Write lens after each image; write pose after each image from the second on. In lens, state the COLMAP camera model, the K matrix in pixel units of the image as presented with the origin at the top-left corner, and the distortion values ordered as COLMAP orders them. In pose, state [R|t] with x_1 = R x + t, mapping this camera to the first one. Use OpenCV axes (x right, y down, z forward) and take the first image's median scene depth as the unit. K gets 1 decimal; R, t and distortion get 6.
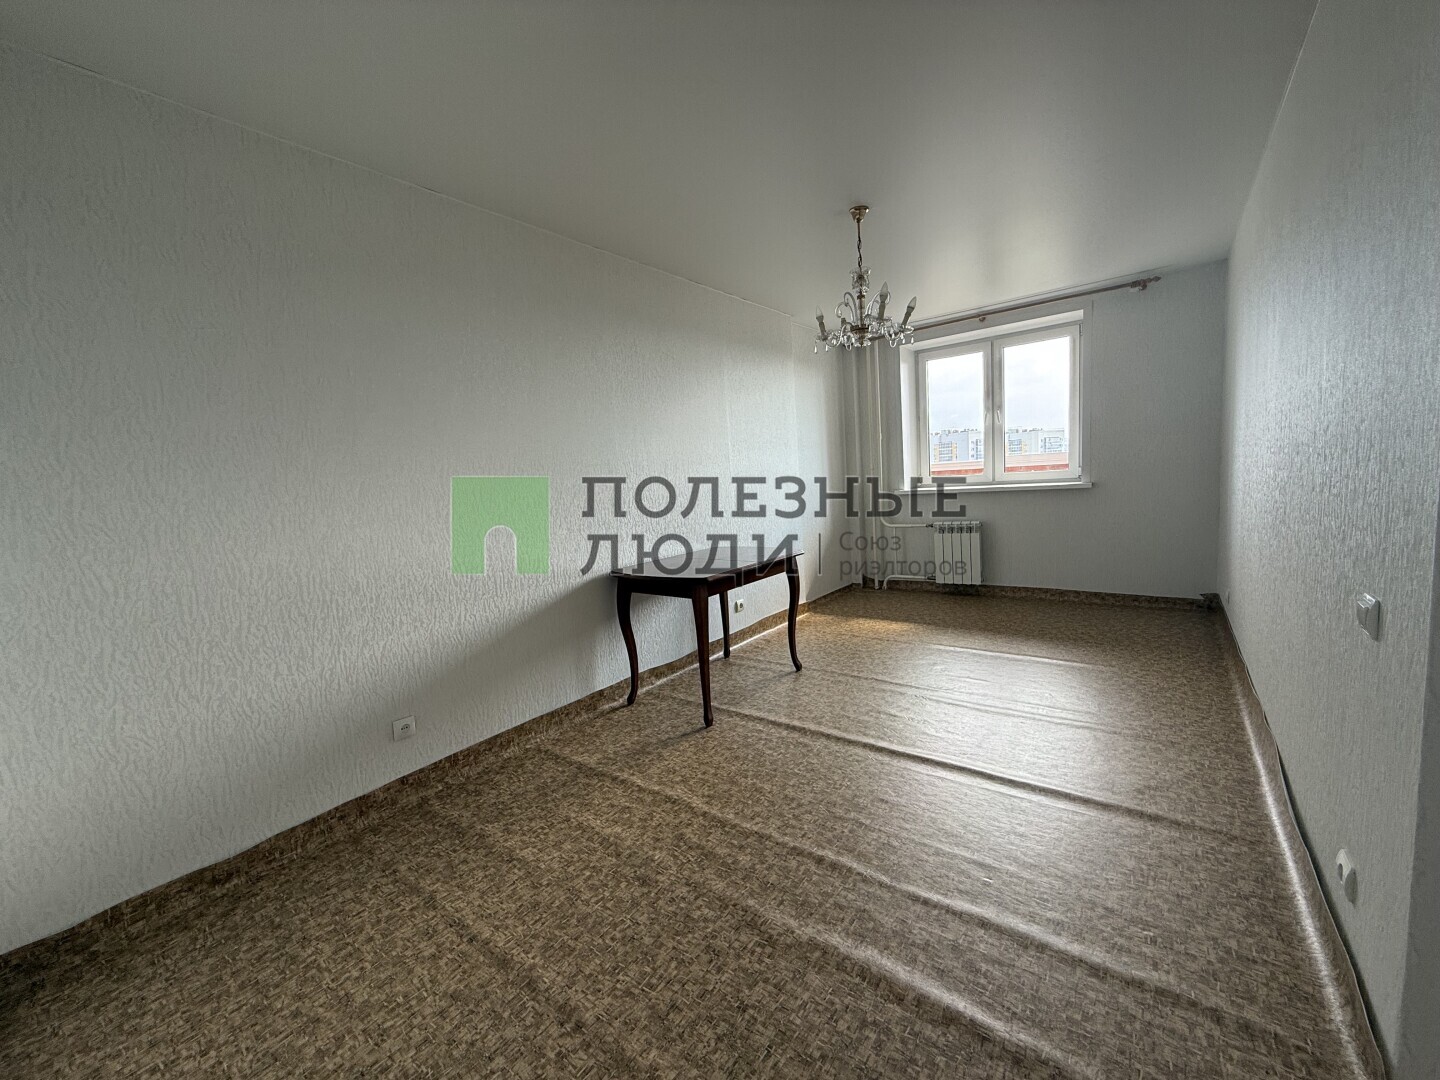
lens RADIAL K [[571.9, 0, 715.2], [0, 571.9, 540.5], [0, 0, 1]] dist [-0.000459, 0.000179]
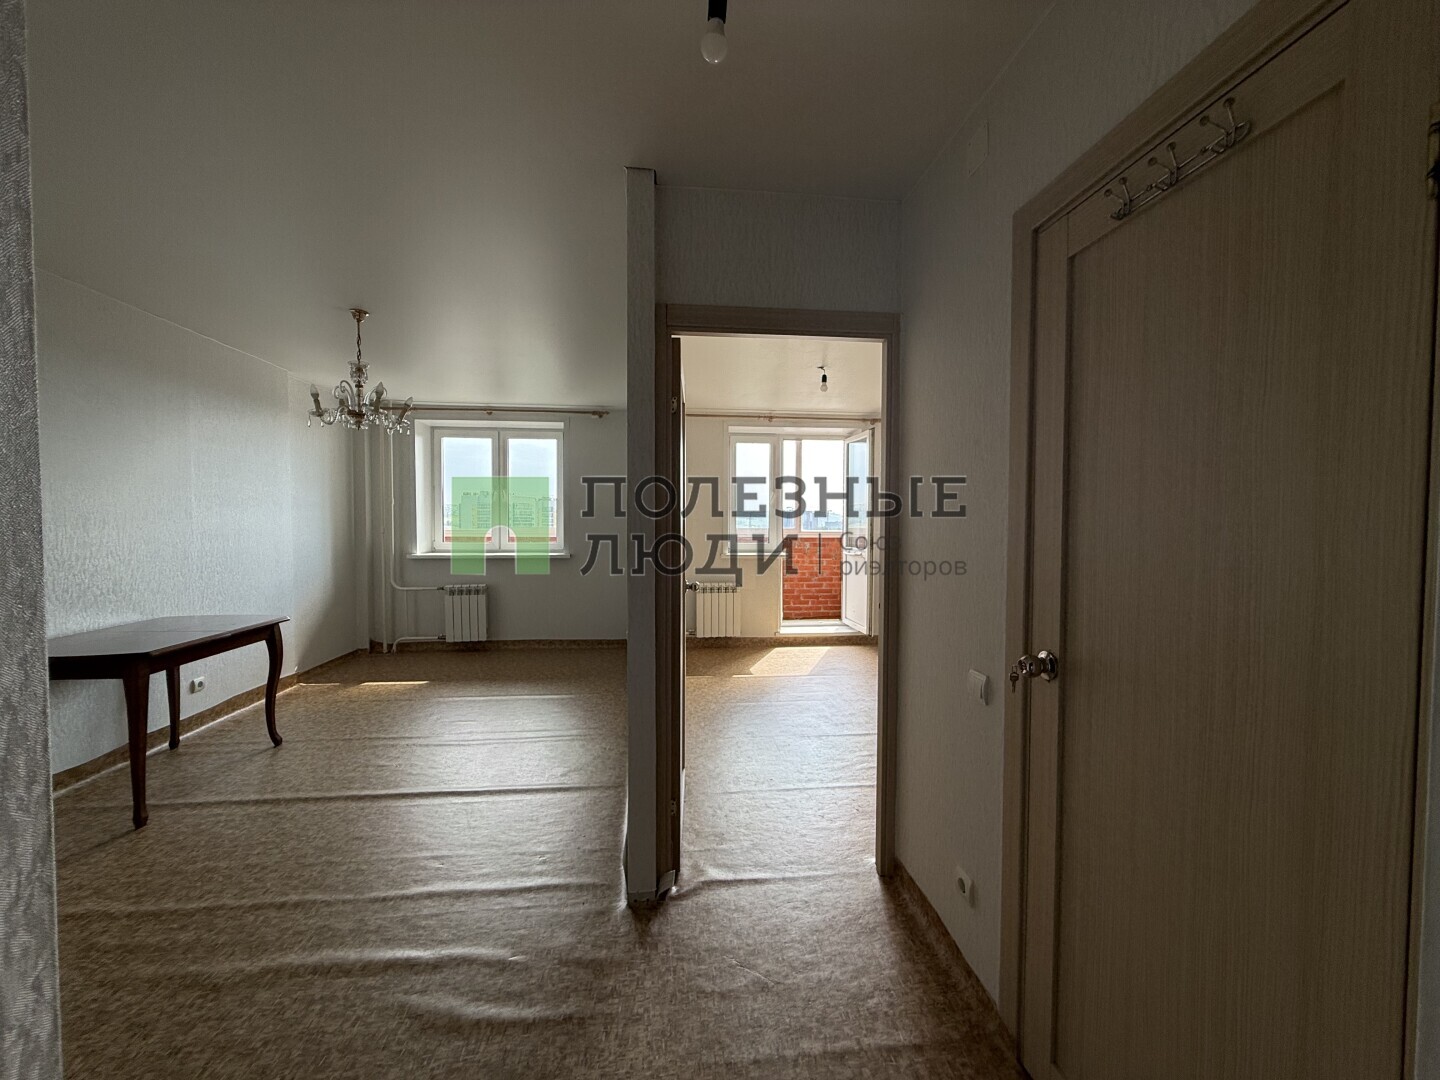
lens RADIAL K [[571.9, 0, 715.2], [0, 571.9, 540.5], [0, 0, 1]] dist [-0.000459, 0.000179]
pose [[0.719881, 0.046490, 0.692539, -0.003886], [0.026538, 0.995181, -0.094392, -0.001101], [-0.693590, 0.086330, 0.715179, -0.217037]]
